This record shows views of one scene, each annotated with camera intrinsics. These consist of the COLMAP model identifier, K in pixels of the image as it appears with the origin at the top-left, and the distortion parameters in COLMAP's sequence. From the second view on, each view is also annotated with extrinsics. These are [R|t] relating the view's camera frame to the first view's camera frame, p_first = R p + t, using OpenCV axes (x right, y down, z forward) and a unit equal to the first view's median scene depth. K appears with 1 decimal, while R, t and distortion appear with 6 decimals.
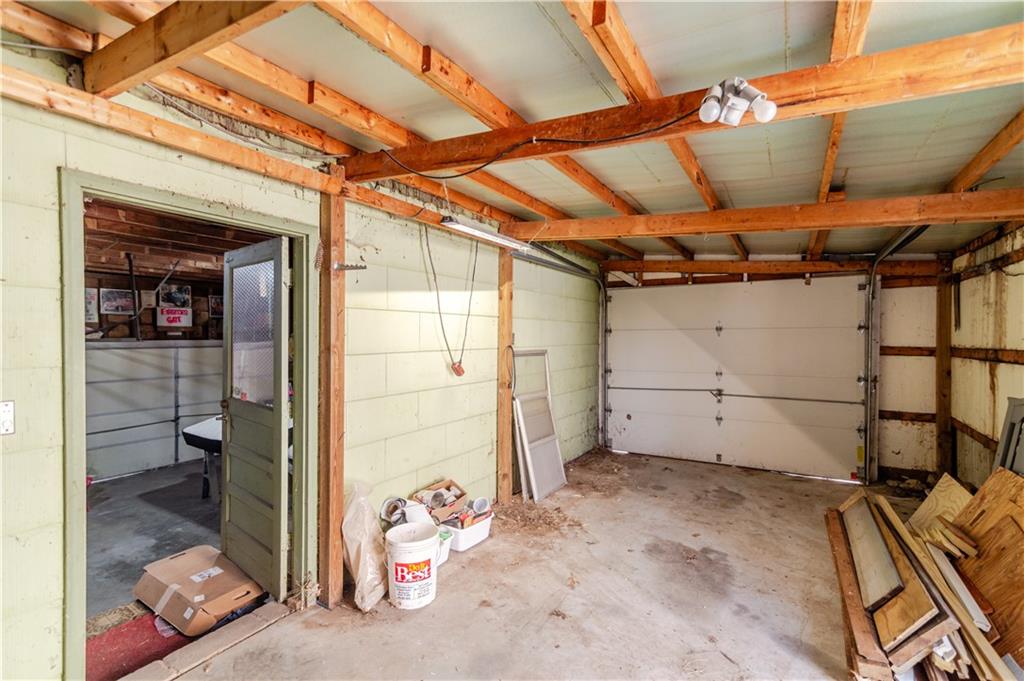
lens RADIAL K [[456.8, 0, 517.5], [0, 456.8, 343.5], [0, 0, 1]] dist [0.013781, 0.000009]
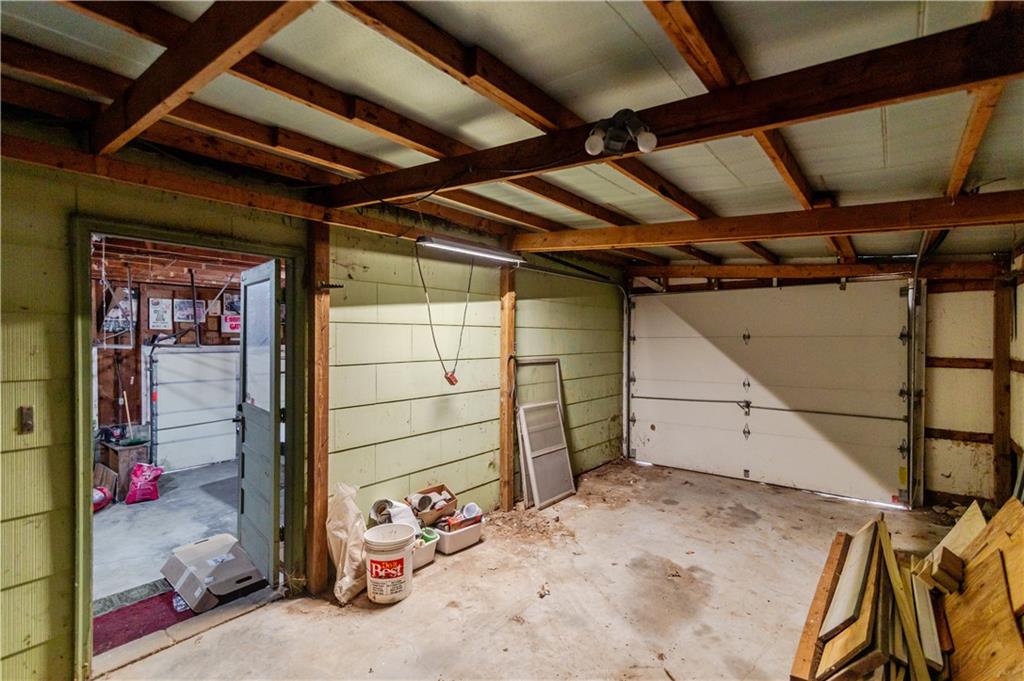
lens RADIAL K [[466.1, 0, 516.0], [0, 466.1, 344.1], [0, 0, 1]] dist [0.012800, 0.000054]
pose [[0.991051, 0.002920, -0.133449, 0.119394], [-0.003656, 0.999979, -0.005270, -0.012869], [0.133431, 0.005711, 0.991042, -0.025130]]
